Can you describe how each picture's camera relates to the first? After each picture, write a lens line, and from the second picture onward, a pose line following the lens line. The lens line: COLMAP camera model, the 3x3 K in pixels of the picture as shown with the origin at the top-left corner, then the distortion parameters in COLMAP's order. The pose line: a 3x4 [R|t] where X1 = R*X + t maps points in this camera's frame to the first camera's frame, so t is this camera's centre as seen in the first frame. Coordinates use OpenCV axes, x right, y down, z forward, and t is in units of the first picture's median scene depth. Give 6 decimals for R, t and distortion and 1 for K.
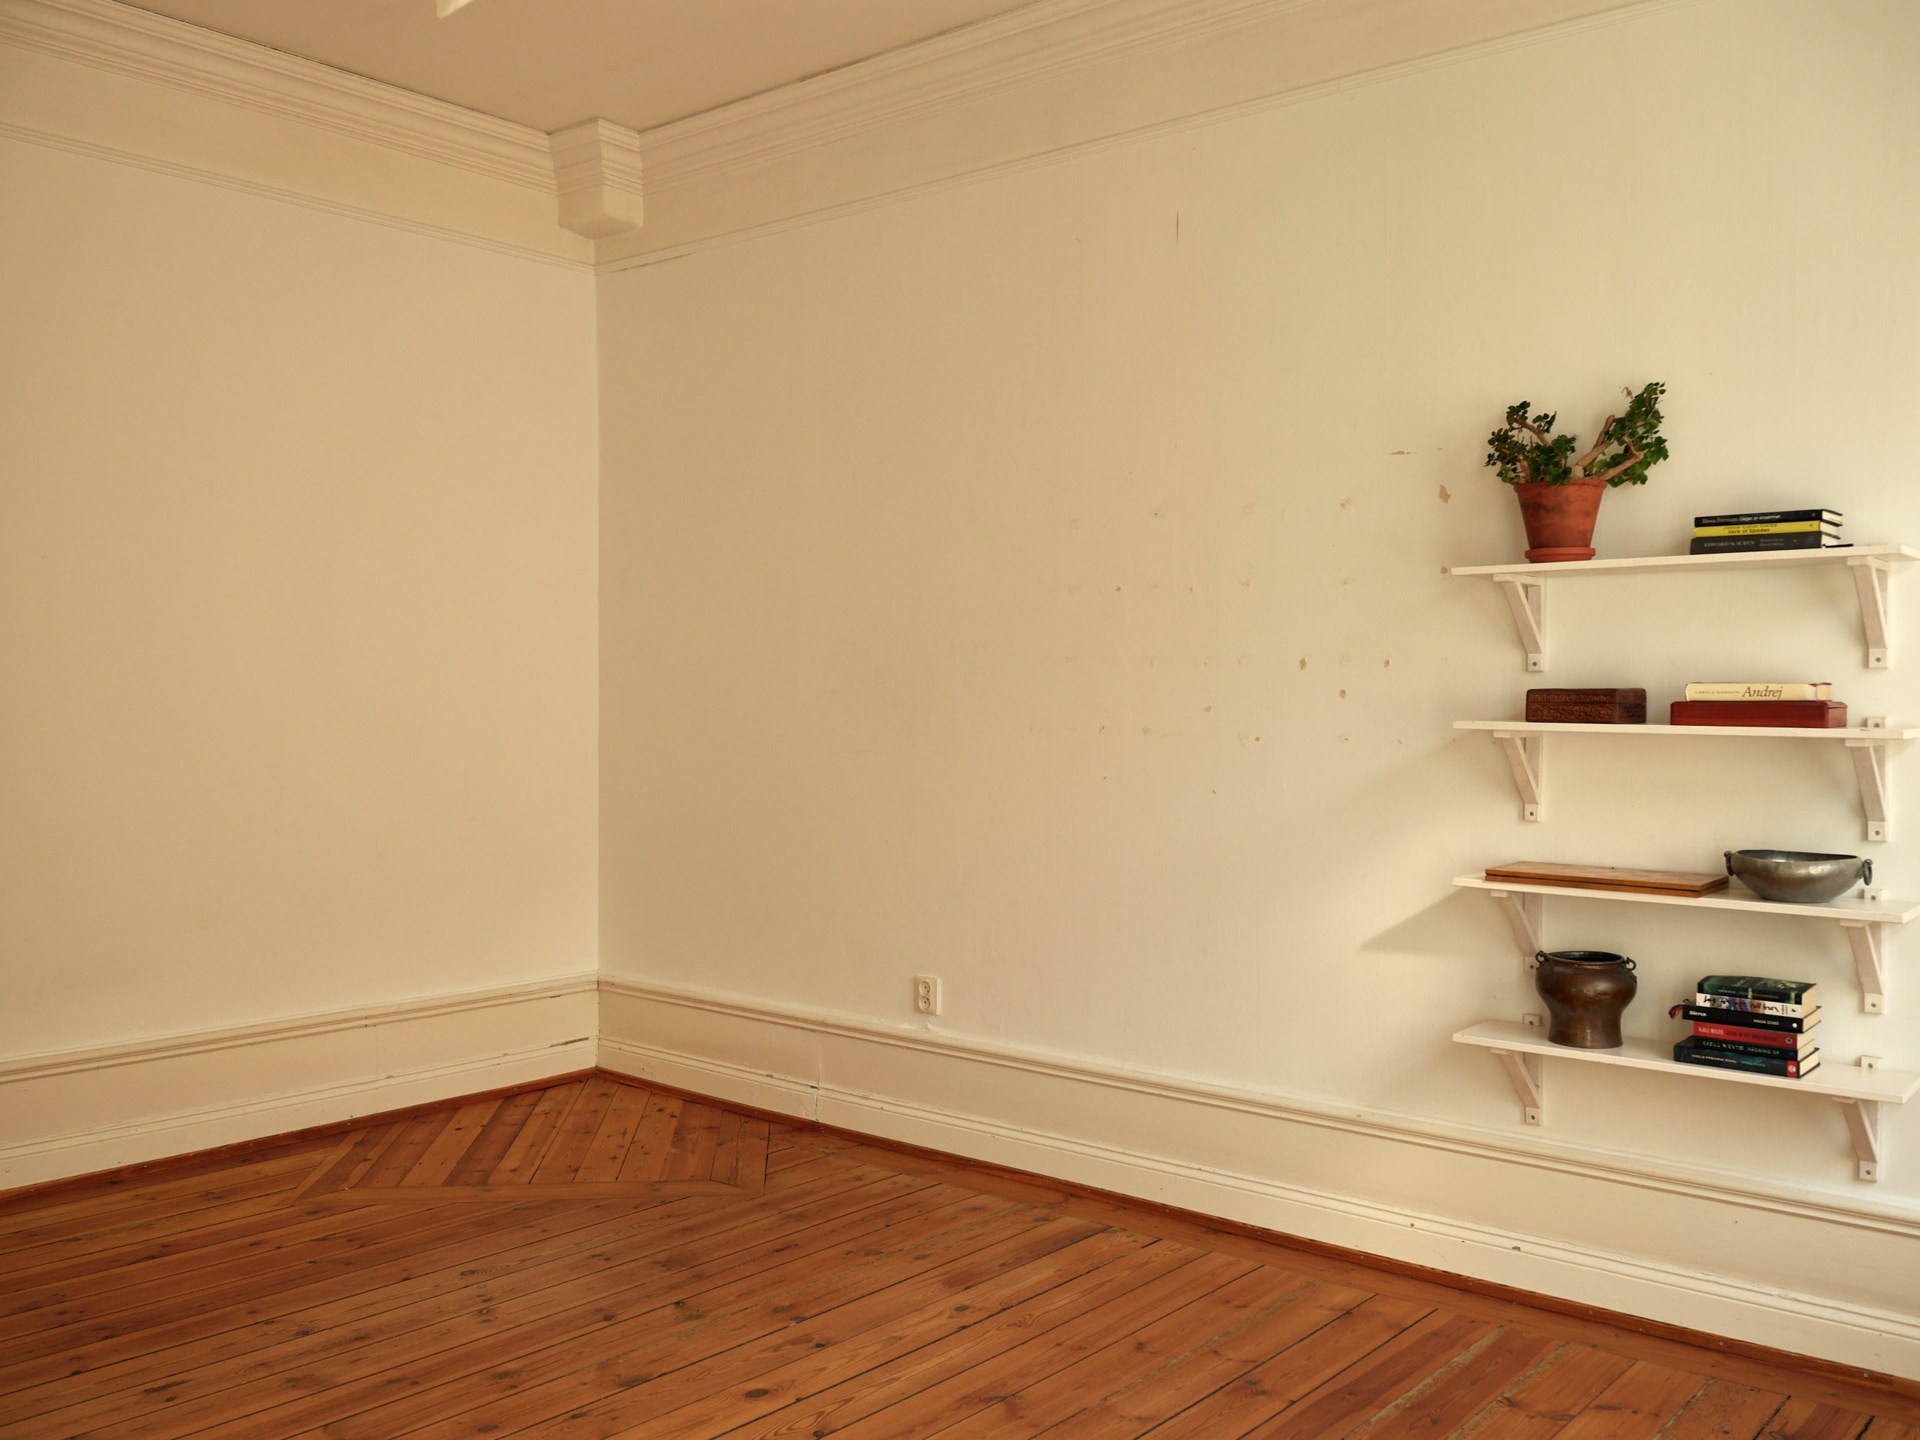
lens RADIAL K [[1746.2, 0, 960.2], [0, 1746.2, 742.0], [0, 0, 1]] dist [0.006182, -0.012078]
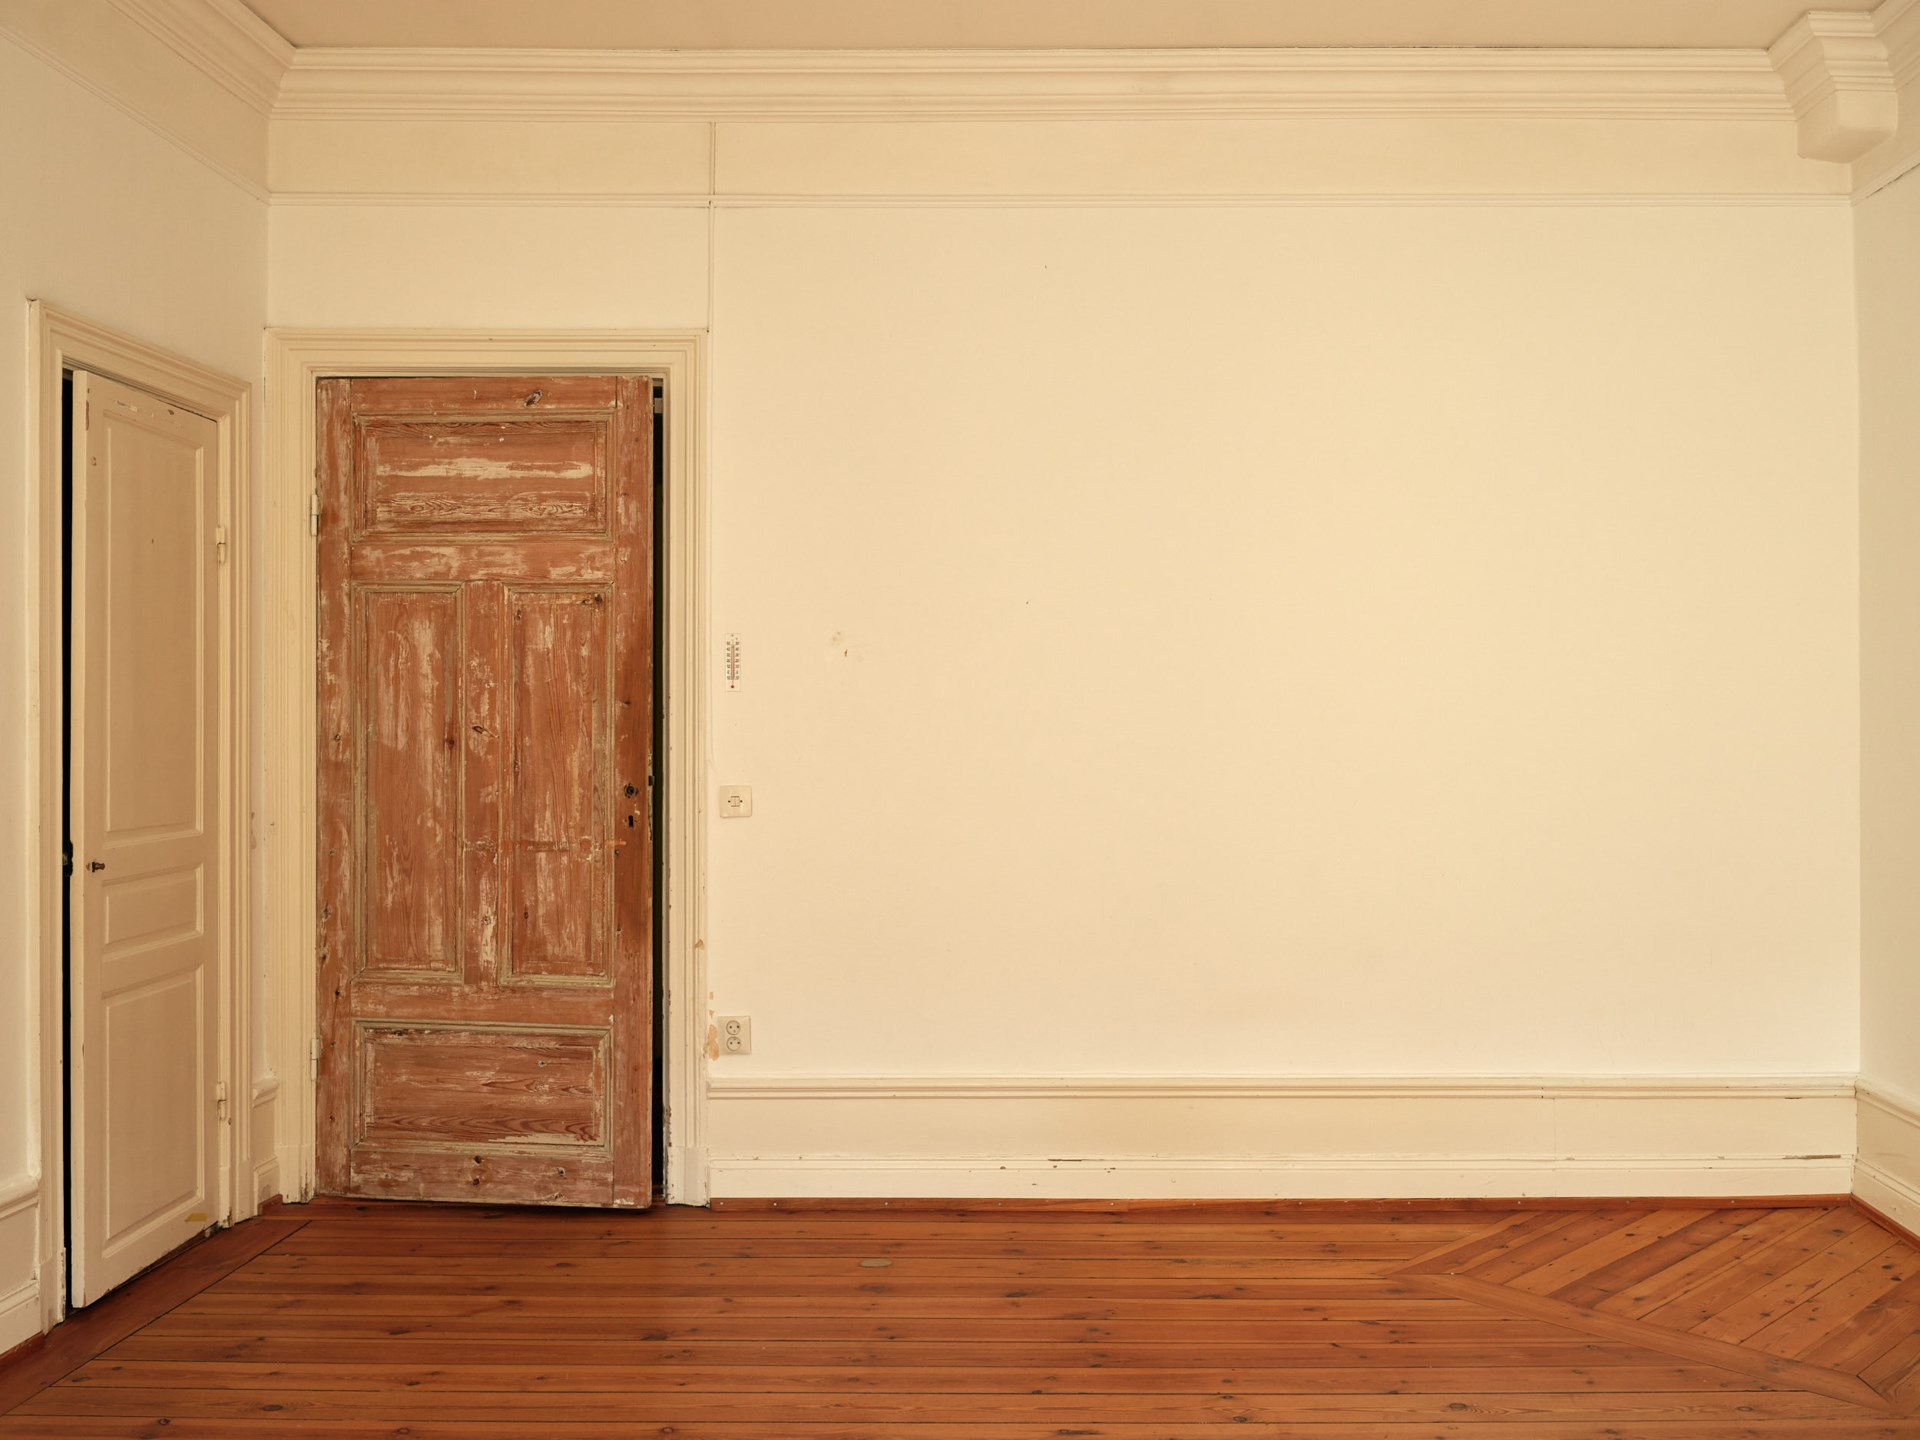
lens RADIAL K [[1746.2, 0, 960.2], [0, 1746.2, 742.0], [0, 0, 1]] dist [0.006182, -0.012078]
pose [[0.638456, 0.001641, -0.769657, 0.160624], [-0.016822, 0.999789, -0.011822, -0.004689], [0.769475, 0.020495, 0.638348, 0.191480]]
